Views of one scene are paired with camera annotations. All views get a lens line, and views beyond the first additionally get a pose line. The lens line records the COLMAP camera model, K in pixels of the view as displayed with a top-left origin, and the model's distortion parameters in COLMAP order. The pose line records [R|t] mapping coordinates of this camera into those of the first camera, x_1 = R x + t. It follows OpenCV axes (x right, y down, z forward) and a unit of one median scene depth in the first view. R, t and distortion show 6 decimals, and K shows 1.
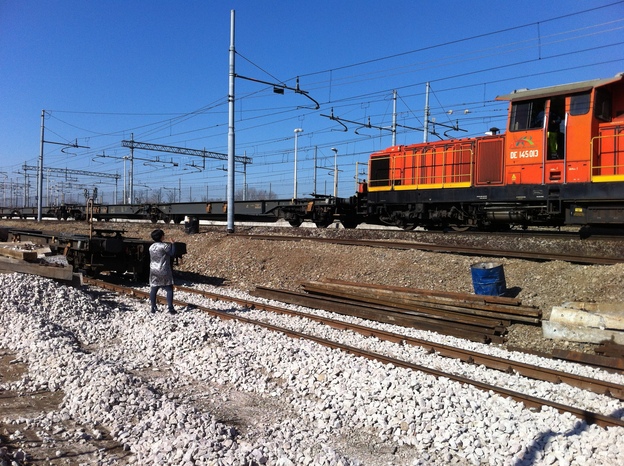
lens RADIAL K [[597.3, 0, 309.0], [0, 597.3, 214.5], [0, 0, 1]] dist [-0.006924, 0.000000]
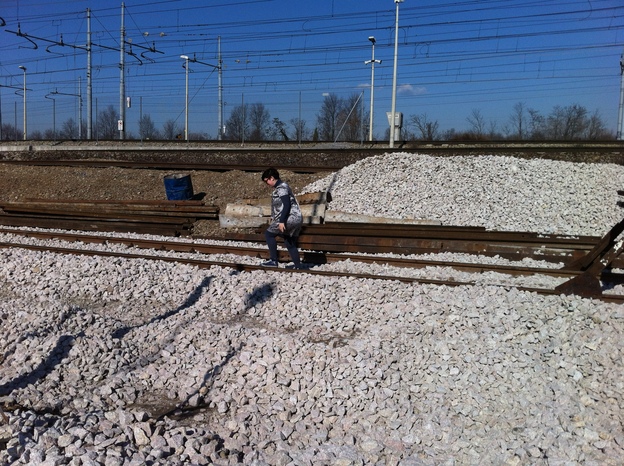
lens RADIAL K [[597.3, 0, 316.9], [0, 597.3, 235.4], [0, 0, 1]] dist [-0.006924, 0.000000]
pose [[0.881419, -0.094568, 0.462772, -0.020036], [0.018799, 0.986000, 0.165685, 0.010609], [-0.471962, -0.137339, 0.870856, -0.195838]]
